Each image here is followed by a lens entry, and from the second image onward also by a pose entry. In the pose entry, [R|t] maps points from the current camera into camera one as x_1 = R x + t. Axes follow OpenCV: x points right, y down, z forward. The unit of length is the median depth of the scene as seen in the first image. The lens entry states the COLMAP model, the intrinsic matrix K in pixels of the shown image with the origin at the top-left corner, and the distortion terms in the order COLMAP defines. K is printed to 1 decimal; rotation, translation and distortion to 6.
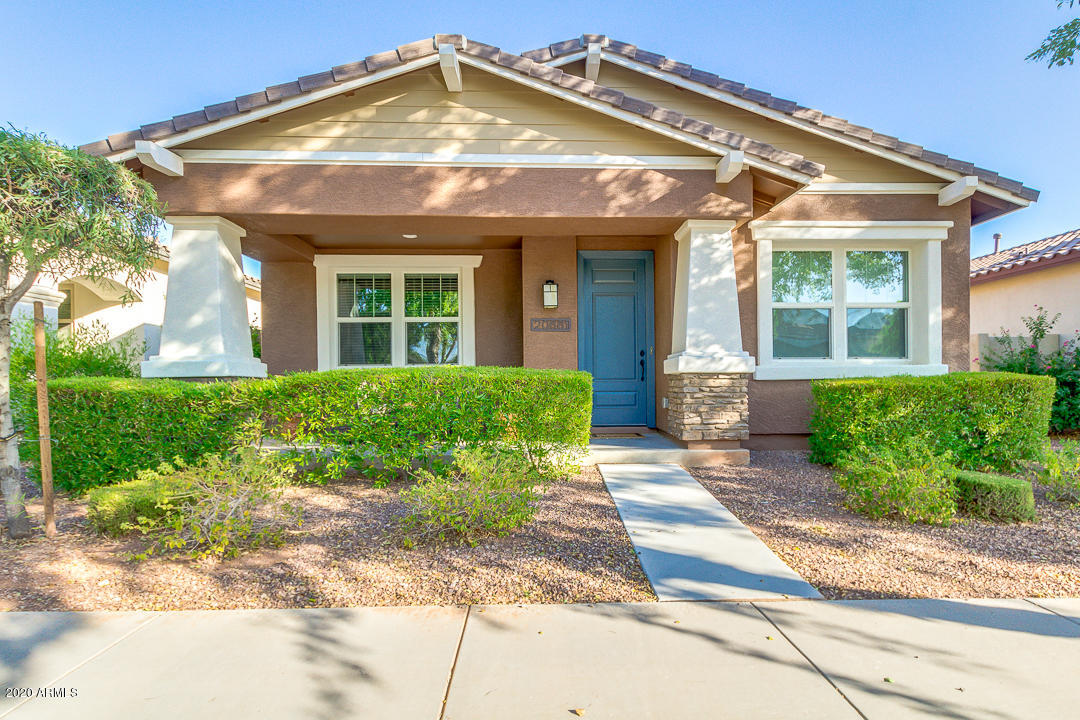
lens RADIAL K [[546.2, 0, 568.4], [0, 546.2, 378.6], [0, 0, 1]] dist [0.019564, -0.000031]
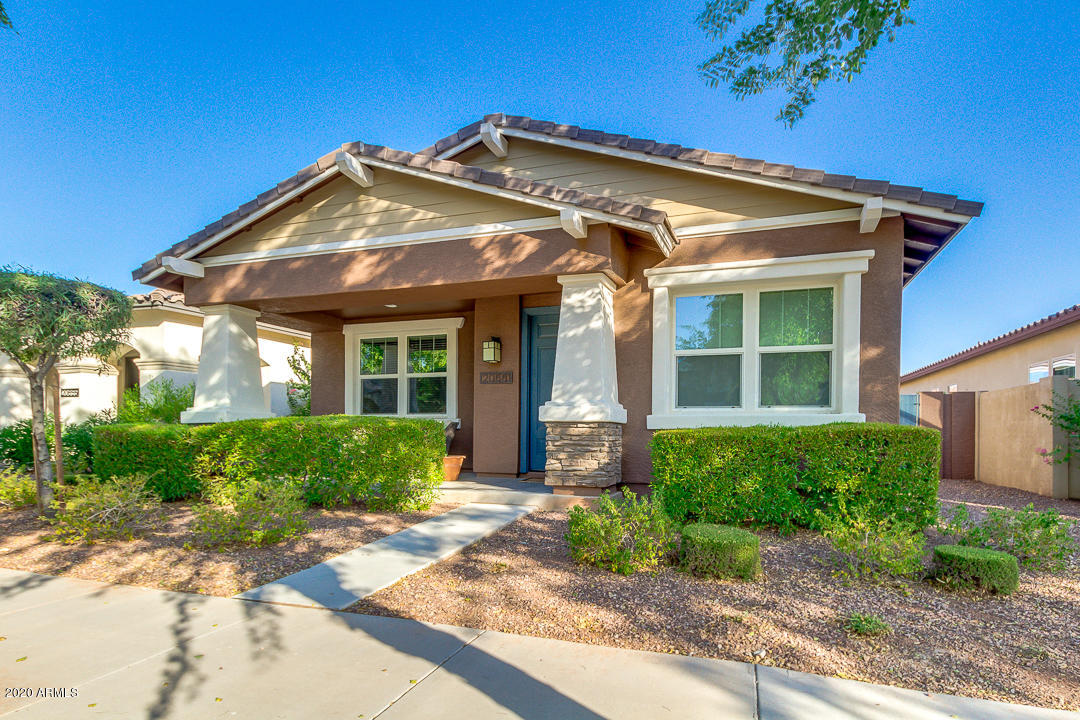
lens RADIAL K [[552.0, 0, 599.3], [0, 552.0, 429.4], [0, 0, 1]] dist [0.017746, 0.000236]
pose [[0.939256, 0.010063, -0.343070, 0.669501], [-0.008902, 0.999948, 0.004959, -0.001424], [0.343102, -0.001604, 0.939297, 0.028859]]
